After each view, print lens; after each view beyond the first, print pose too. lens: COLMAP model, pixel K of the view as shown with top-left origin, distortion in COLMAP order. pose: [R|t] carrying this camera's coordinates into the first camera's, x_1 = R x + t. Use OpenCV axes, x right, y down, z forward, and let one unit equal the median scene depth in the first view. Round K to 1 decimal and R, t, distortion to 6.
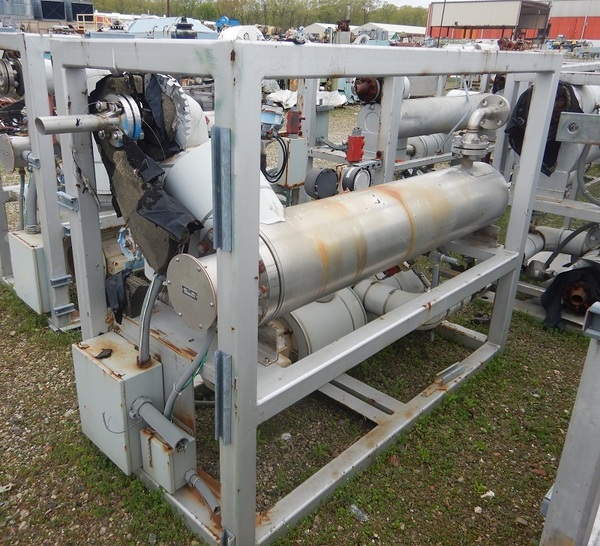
lens RADIAL K [[546.8, 0, 300.0], [0, 546.8, 273.0], [0, 0, 1]] dist [-0.000802, -0.000186]
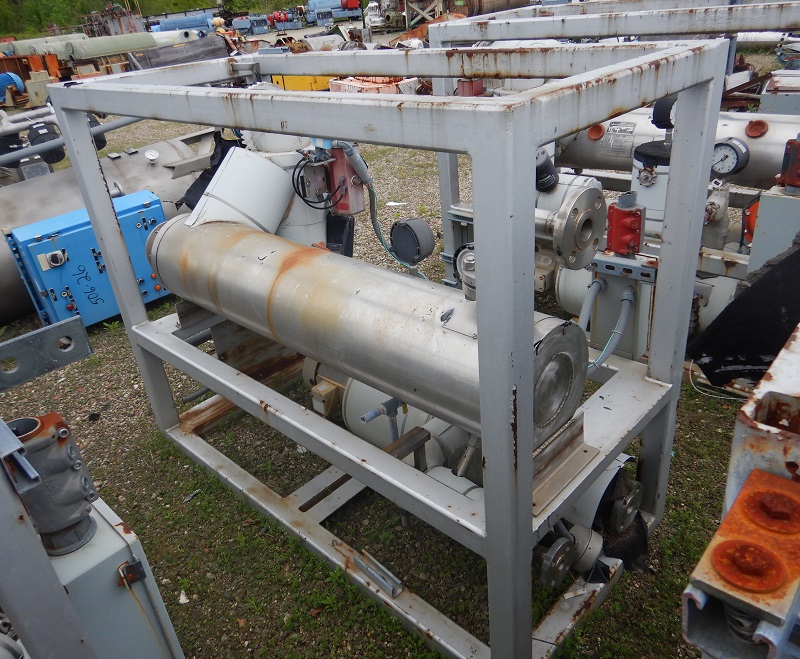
lens RADIAL K [[632.2, 0, 400.0], [0, 632.2, 329.5], [0, 0, 1]] dist [-0.000673, -0.000310]
pose [[-0.015574, 0.437906, -0.898886, 0.931595], [-0.294860, 0.857005, 0.422611, -0.448317], [0.955414, 0.271627, 0.115774, 0.955777]]
